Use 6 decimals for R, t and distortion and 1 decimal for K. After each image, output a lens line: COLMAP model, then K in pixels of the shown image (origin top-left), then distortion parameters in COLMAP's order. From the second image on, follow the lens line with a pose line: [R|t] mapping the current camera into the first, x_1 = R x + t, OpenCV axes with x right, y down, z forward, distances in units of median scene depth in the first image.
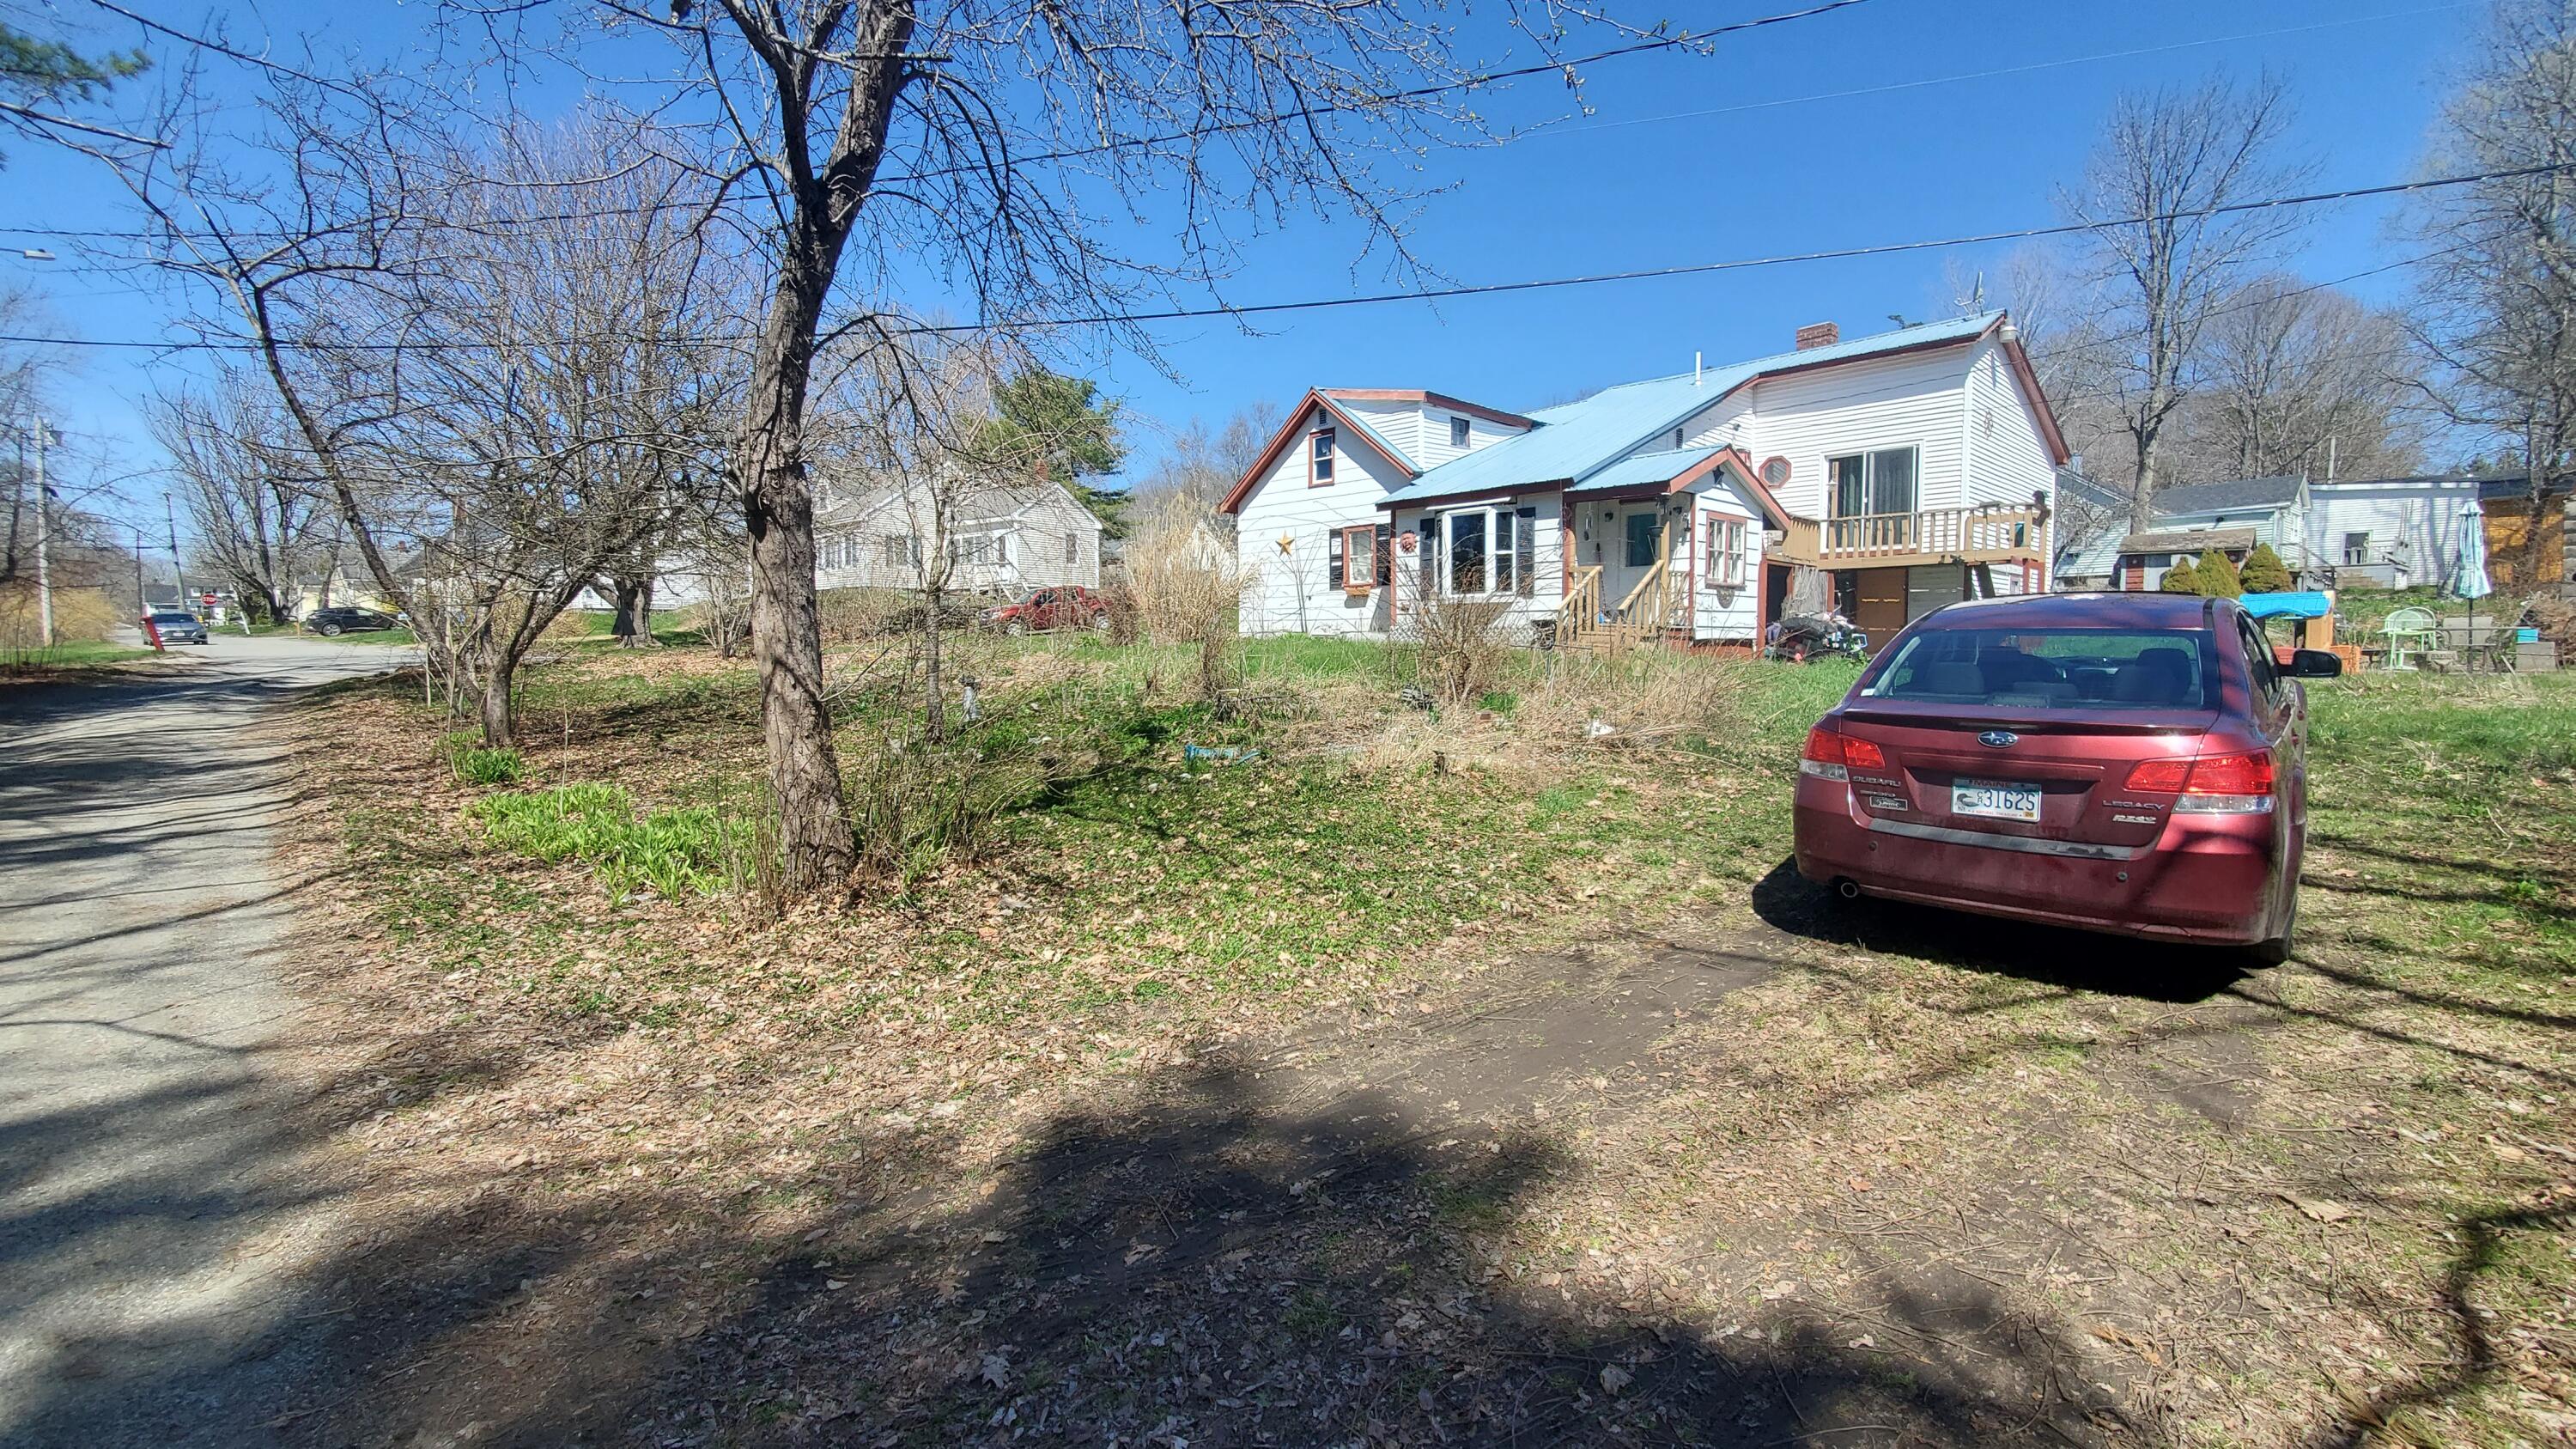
lens RADIAL K [[1005.1, 0, 1335.4], [0, 1005.1, 705.1], [0, 0, 1]] dist [0.003833, 0.000387]
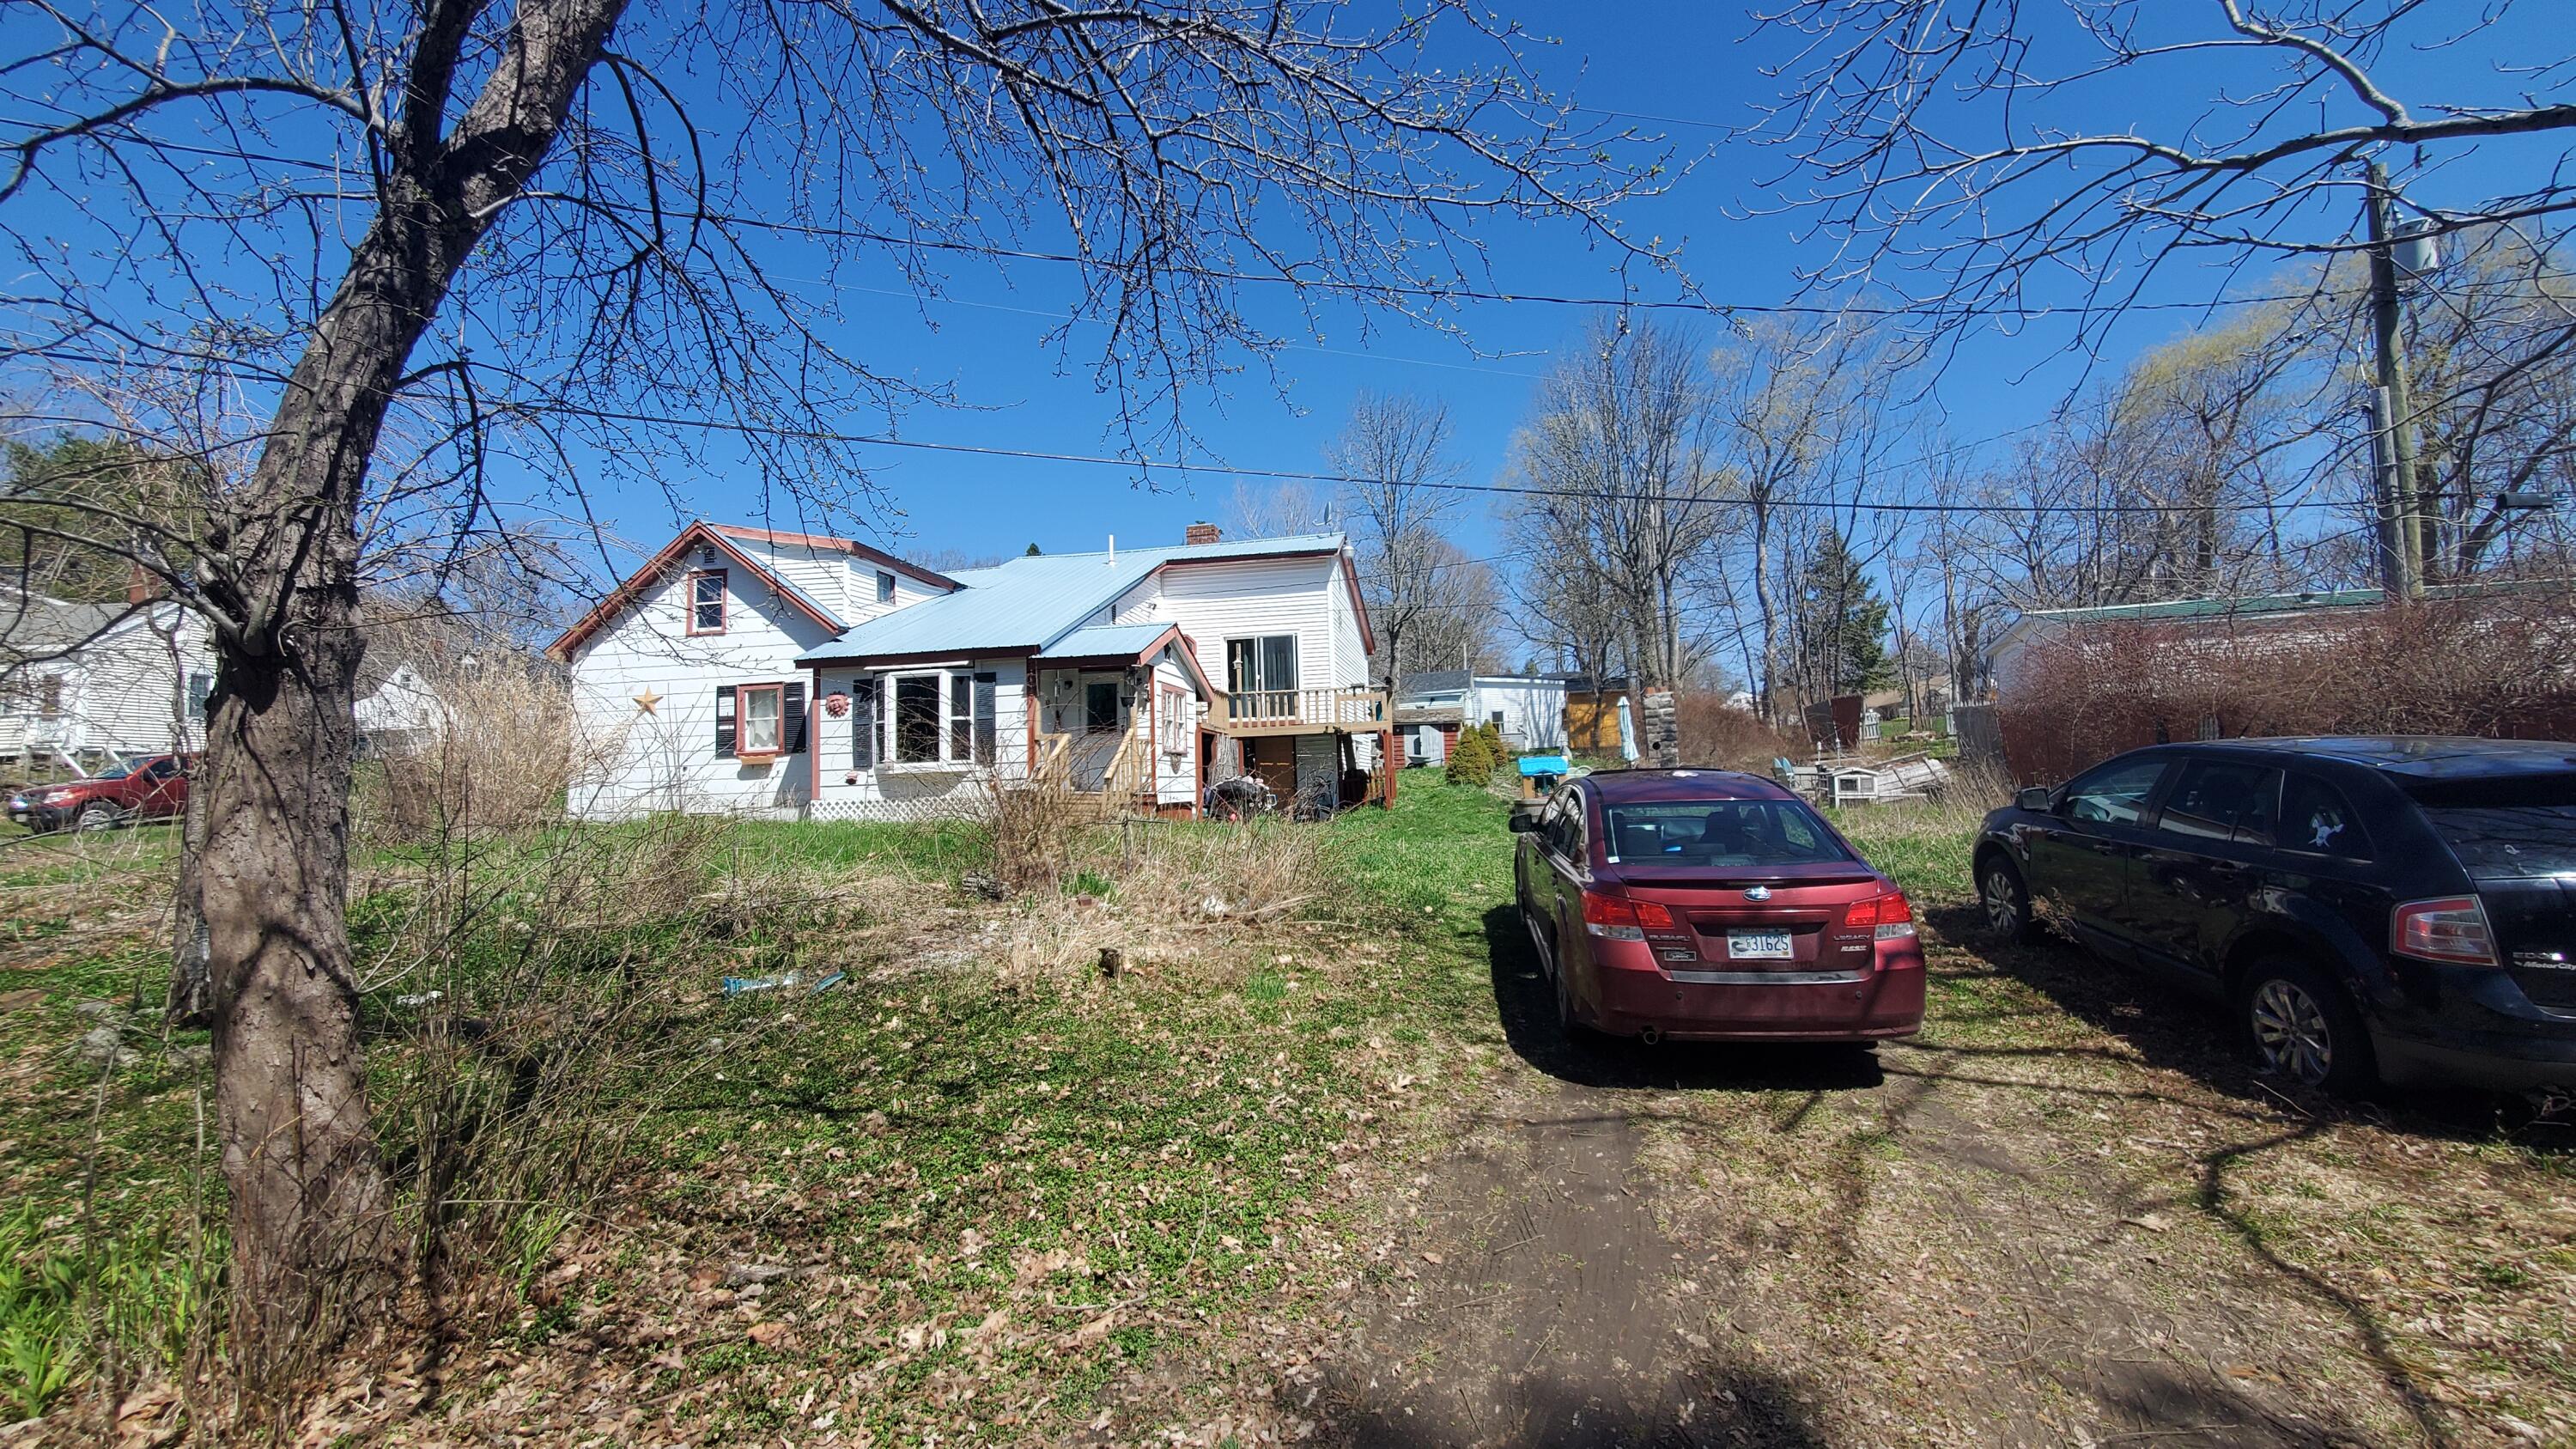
lens RADIAL K [[1005.1, 0, 1289.6], [0, 1005.1, 711.9], [0, 0, 1]] dist [0.003833, 0.000387]
pose [[0.818606, 0.019860, 0.574012, -0.123421], [0.067368, 0.989183, -0.130298, -0.015192], [-0.570391, 0.145333, 0.808413, 0.067353]]
